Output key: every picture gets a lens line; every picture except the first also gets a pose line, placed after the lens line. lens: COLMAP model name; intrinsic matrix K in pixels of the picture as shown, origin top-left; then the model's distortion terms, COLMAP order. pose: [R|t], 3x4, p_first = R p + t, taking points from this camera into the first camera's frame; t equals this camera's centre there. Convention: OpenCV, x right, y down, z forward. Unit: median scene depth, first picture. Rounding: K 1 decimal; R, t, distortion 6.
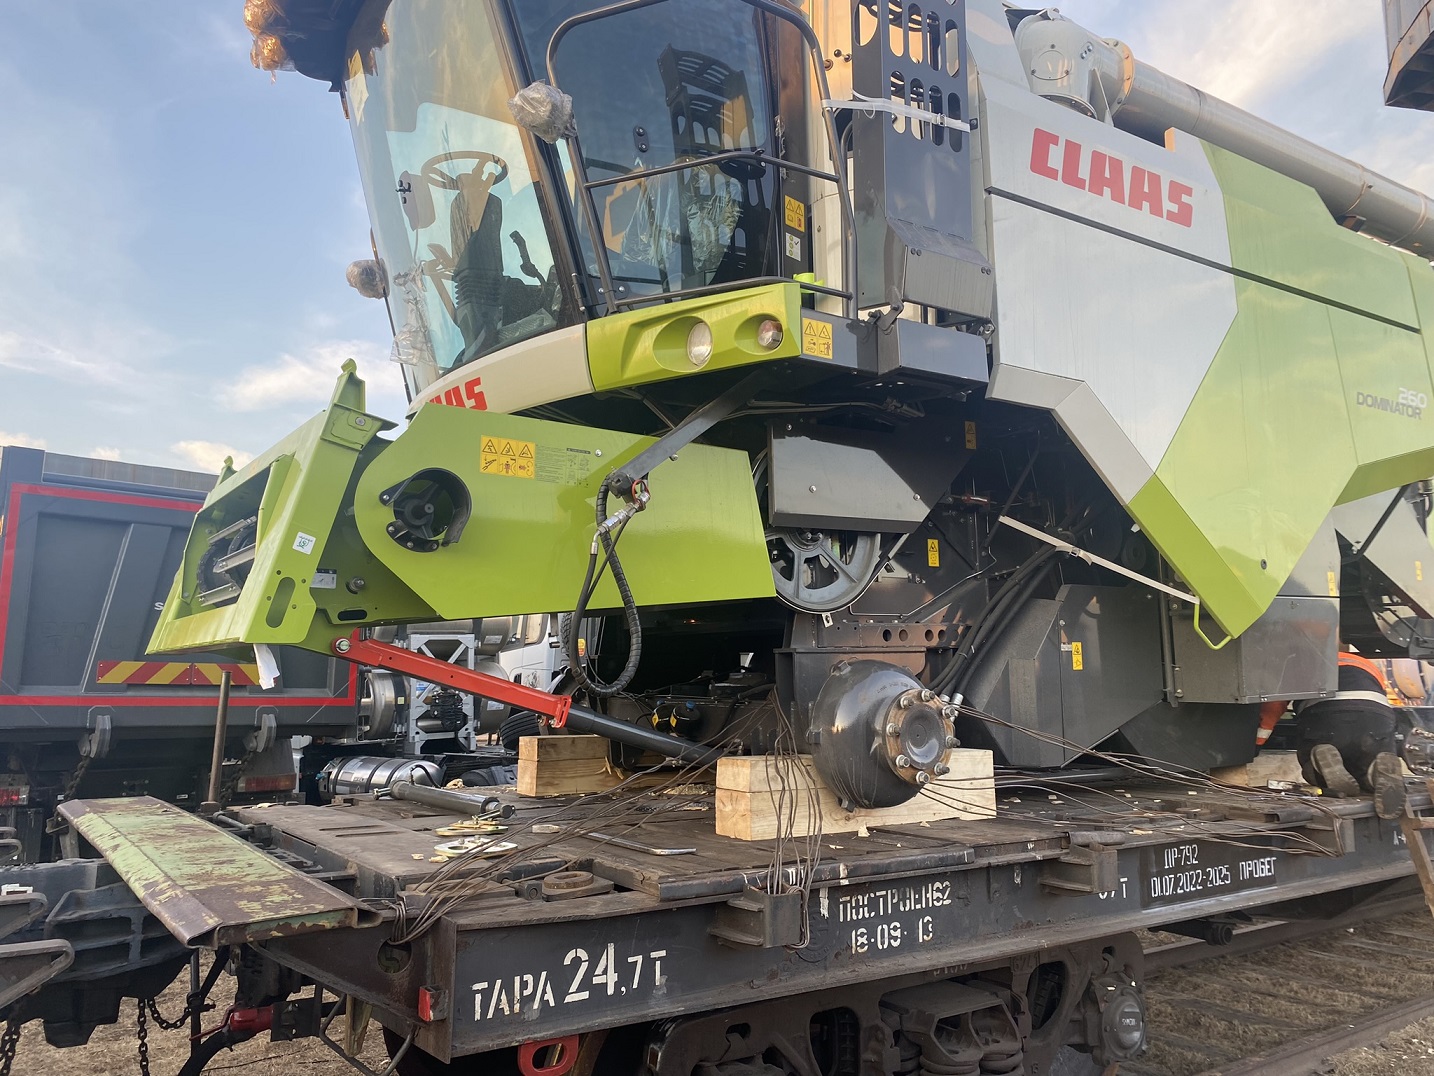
lens RADIAL K [[1107.0, 0, 686.0], [0, 1107.0, 510.3], [0, 0, 1]] dist [0.036068, -0.034769]
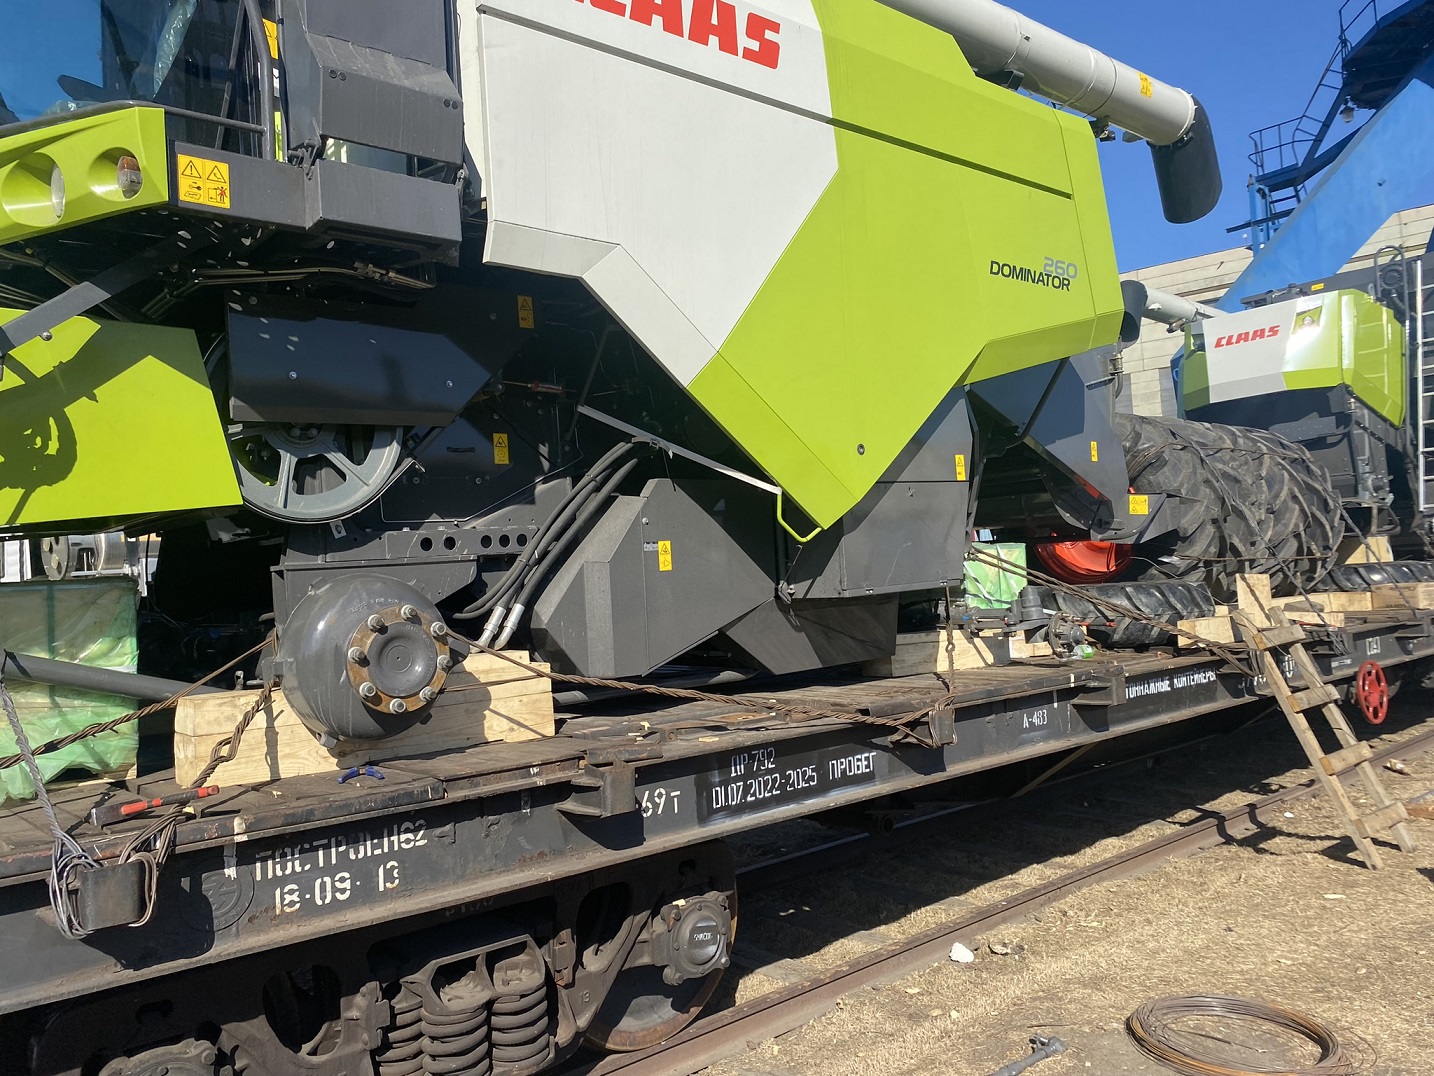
lens RADIAL K [[1107.0, 0, 713.9], [0, 1107.0, 535.5], [0, 0, 1]] dist [0.036068, -0.034769]
pose [[0.990773, -0.044700, 0.127947, 0.304165], [0.030684, 0.993514, 0.109488, 0.017671], [-0.132011, -0.104552, 0.985719, 0.106317]]
